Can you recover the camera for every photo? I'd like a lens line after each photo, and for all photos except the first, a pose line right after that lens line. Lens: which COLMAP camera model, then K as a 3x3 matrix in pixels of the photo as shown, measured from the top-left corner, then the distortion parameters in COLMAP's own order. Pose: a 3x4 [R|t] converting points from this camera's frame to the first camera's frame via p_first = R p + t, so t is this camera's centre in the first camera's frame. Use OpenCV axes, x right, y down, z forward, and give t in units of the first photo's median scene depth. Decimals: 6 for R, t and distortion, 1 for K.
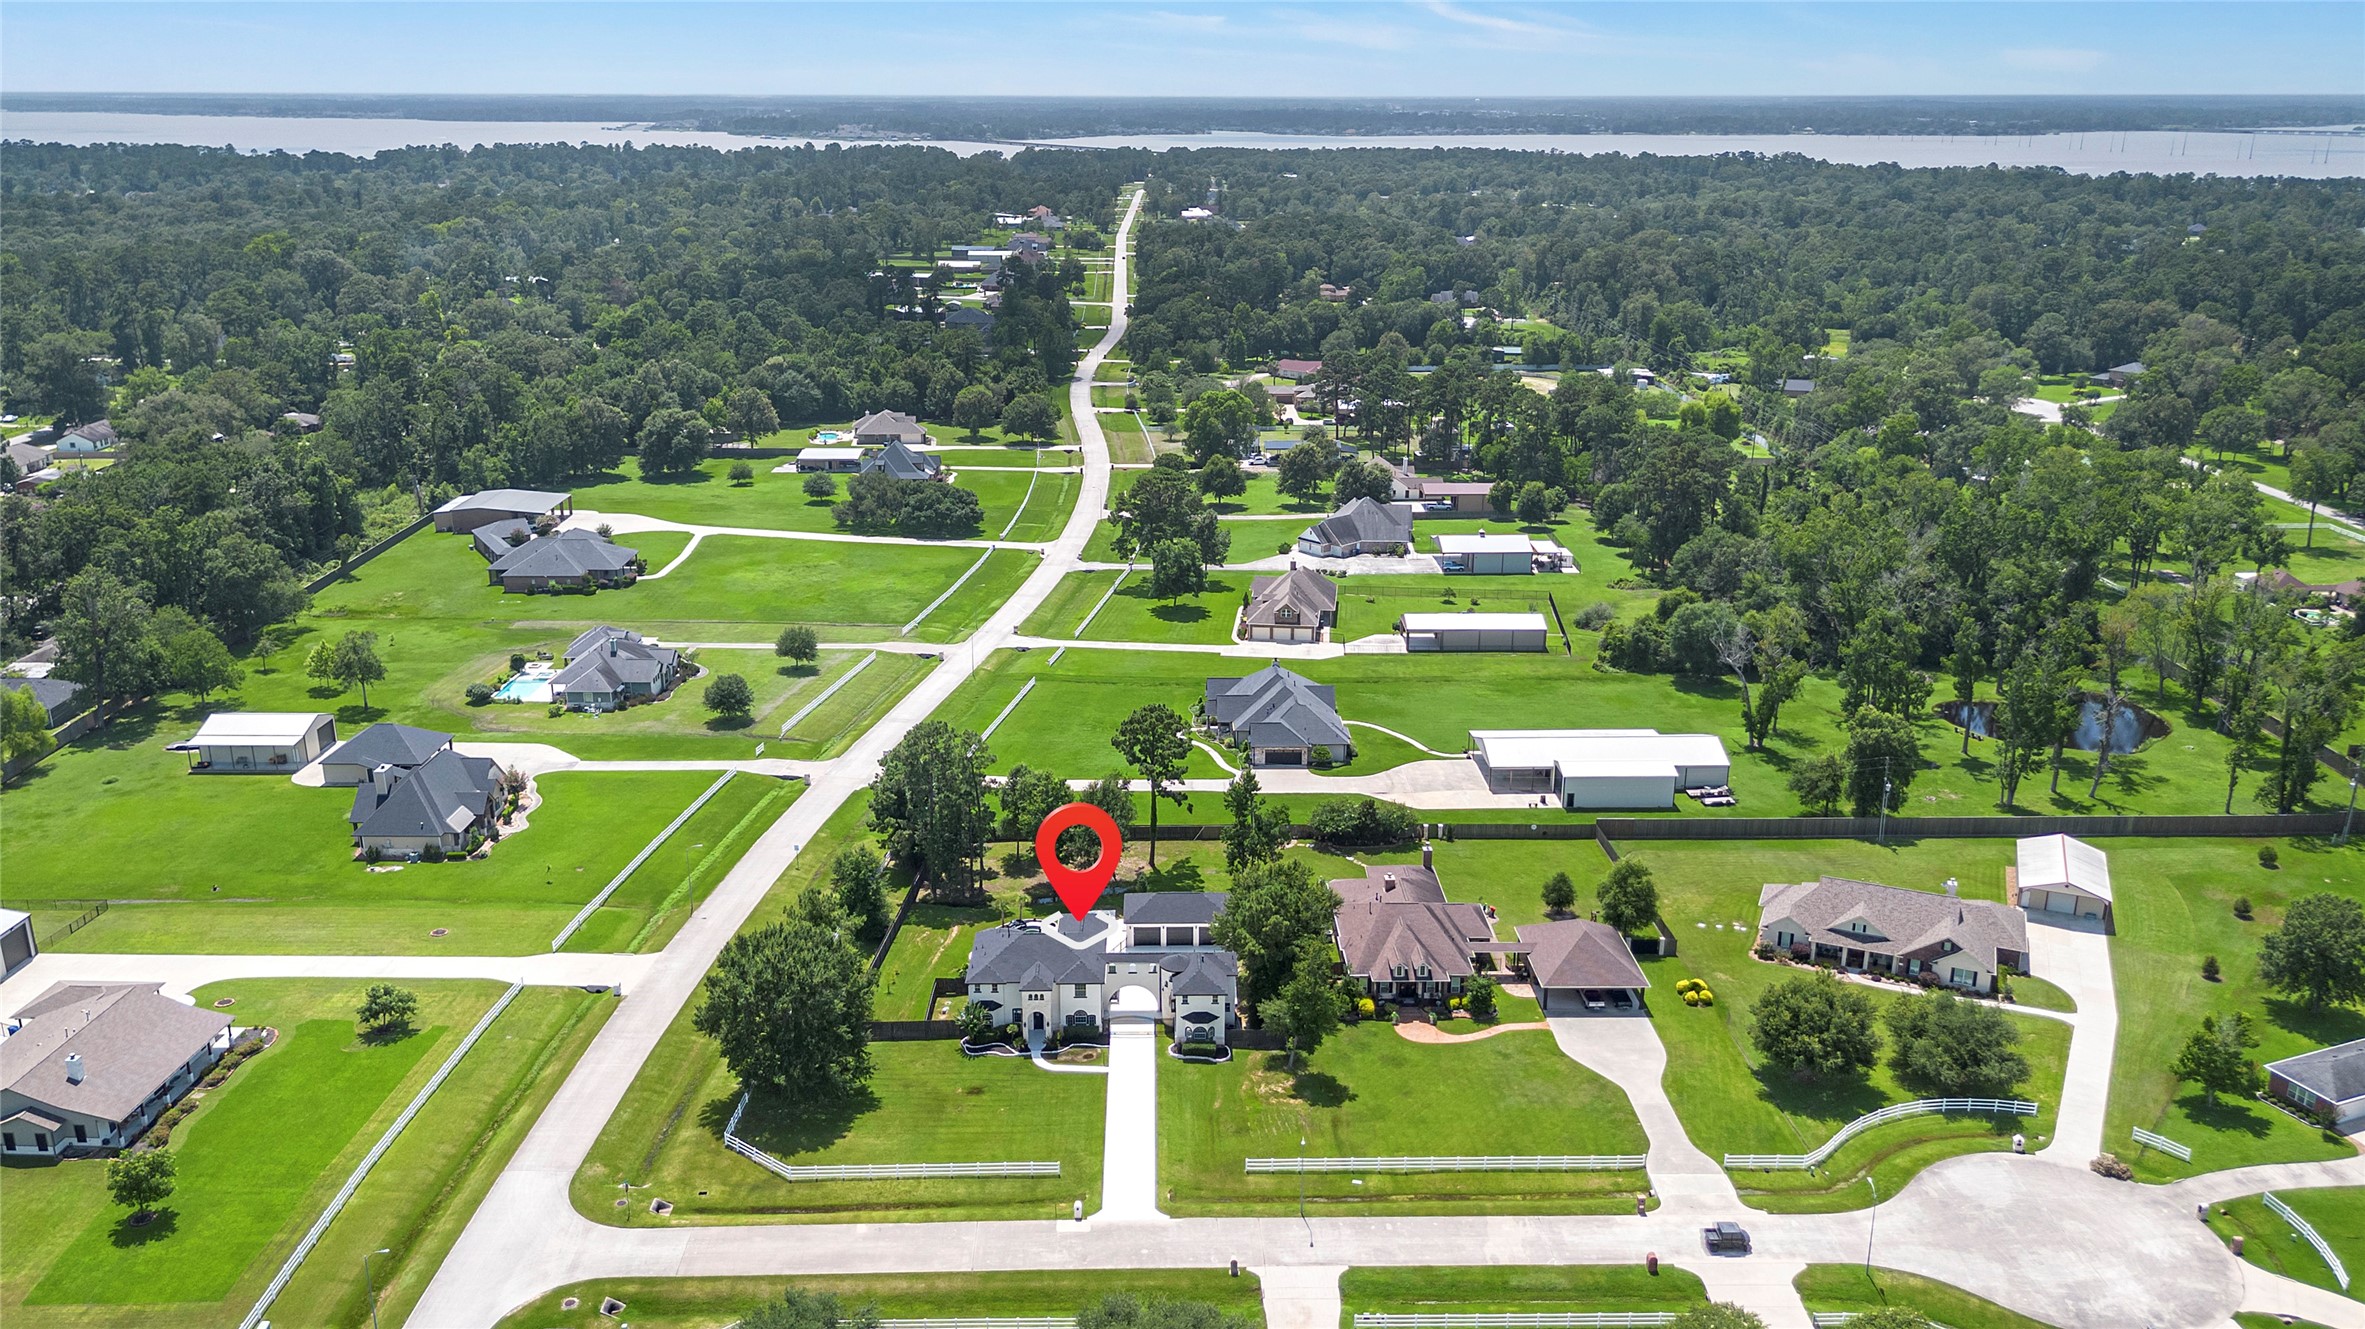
lens RADIAL K [[1801.4, 0, 1182.5], [0, 1801.4, 664.5], [0, 0, 1]] dist [0.038966, -0.001362]
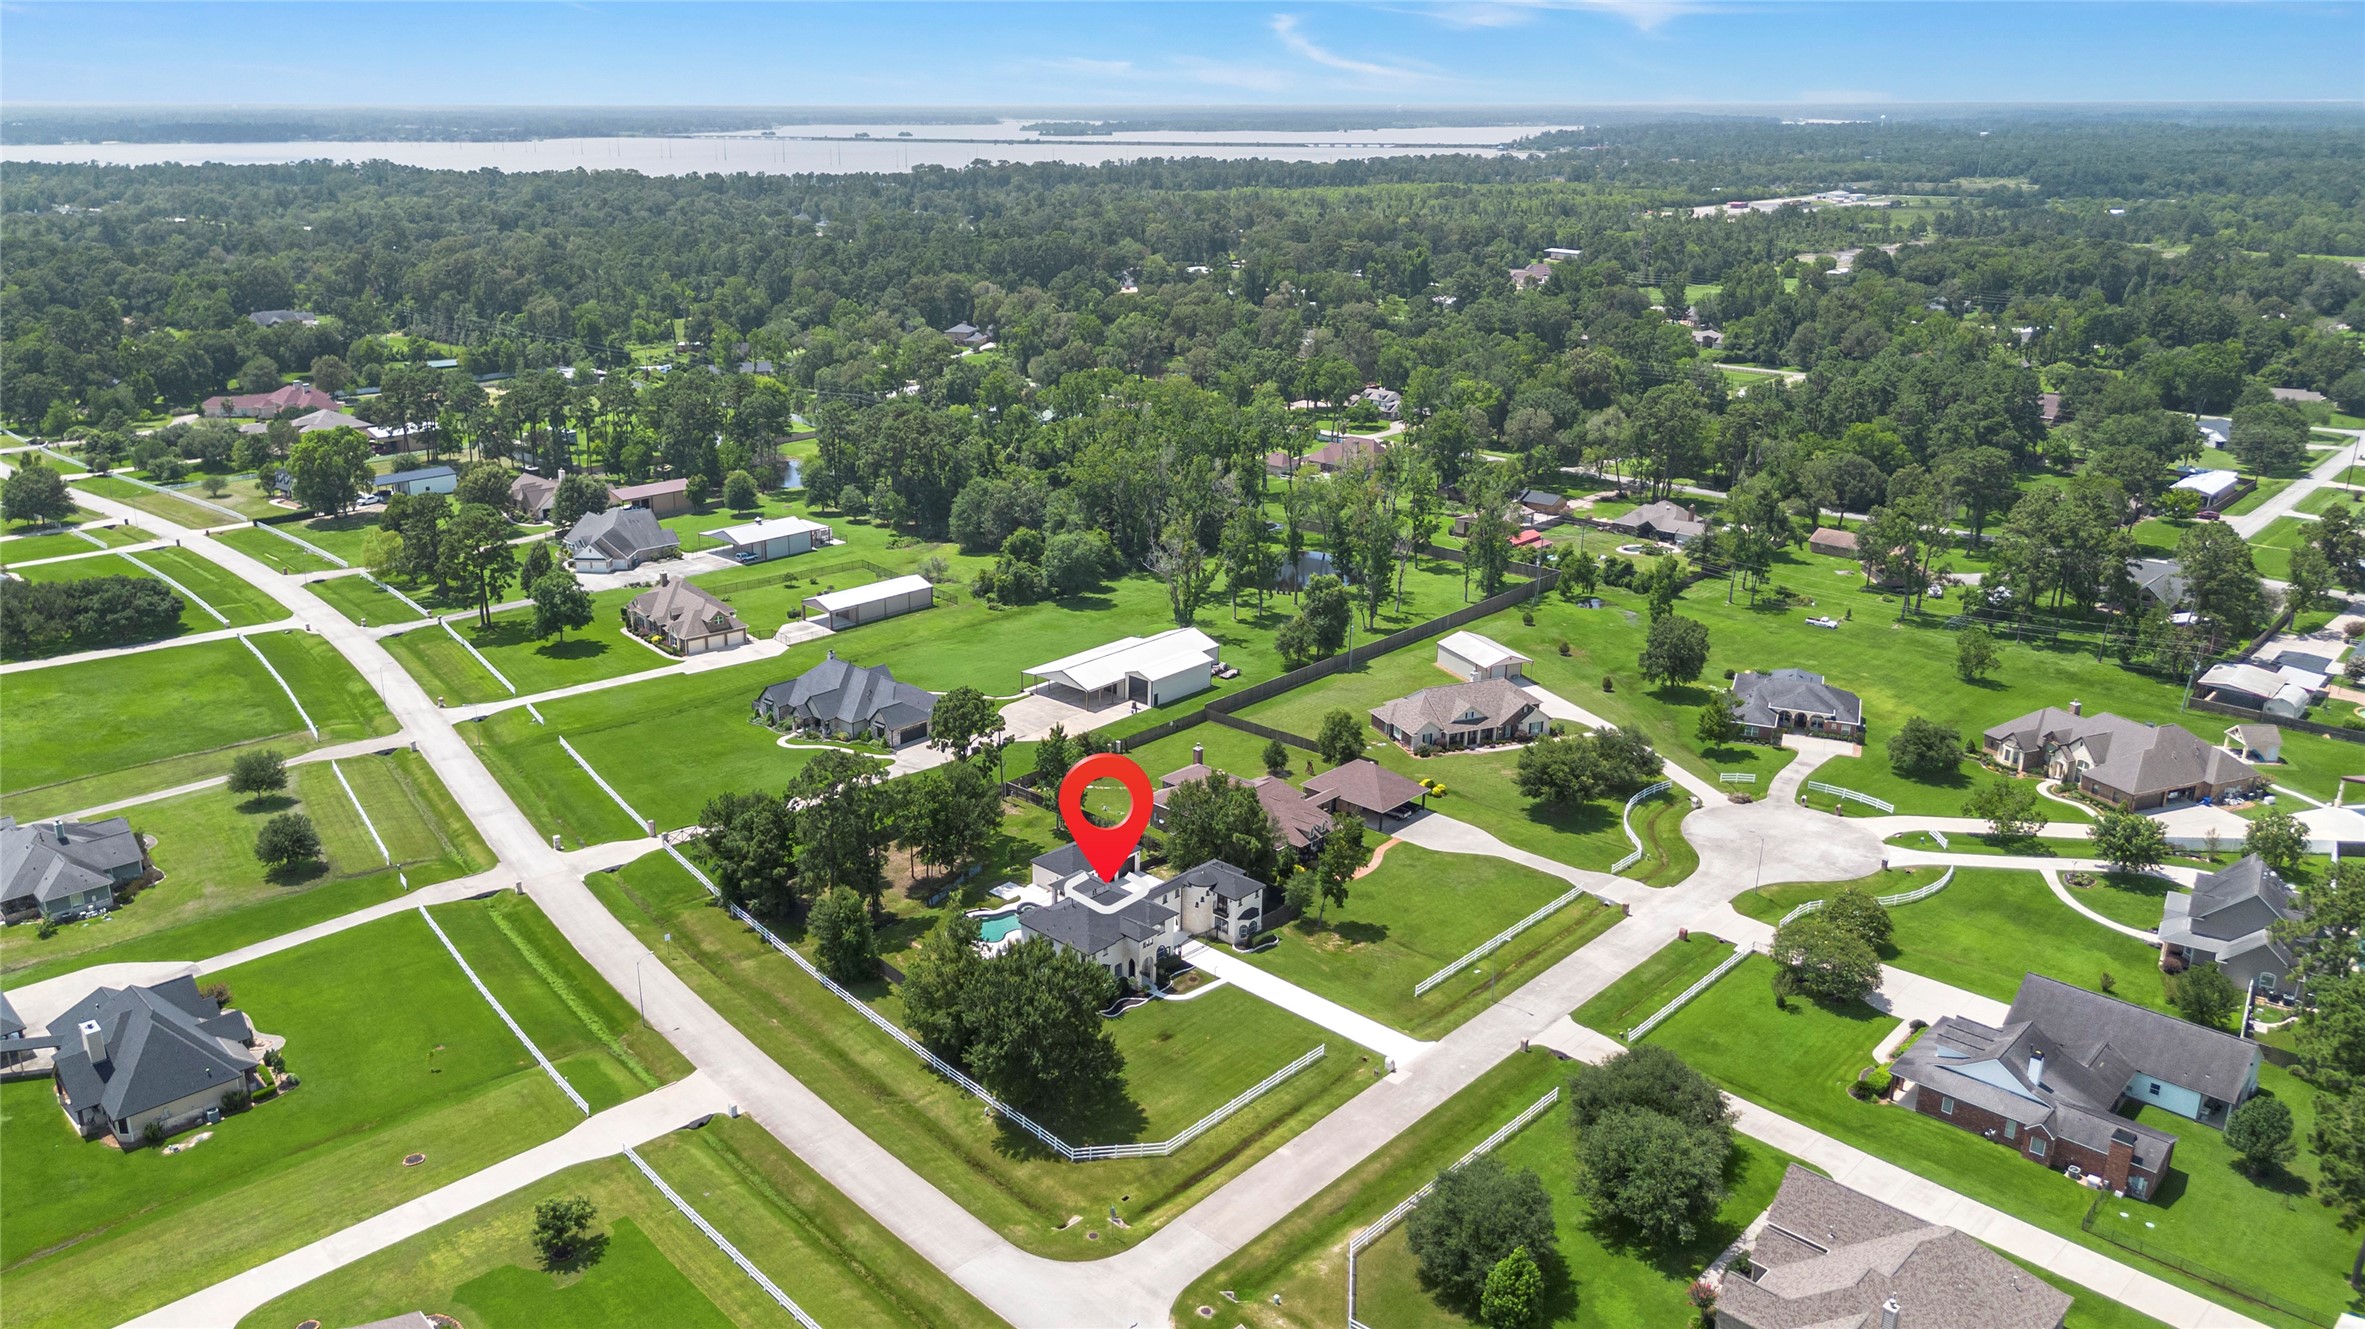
lens RADIAL K [[1756.1, 0, 1182.5], [0, 1756.1, 664.5], [0, 0, 1]] dist [0.001442, -0.000009]
pose [[0.681119, -0.219564, 0.698476, -0.697379], [0.215455, 0.971843, 0.095396, -0.065286], [-0.699755, 0.085515, 0.709247, 0.214835]]
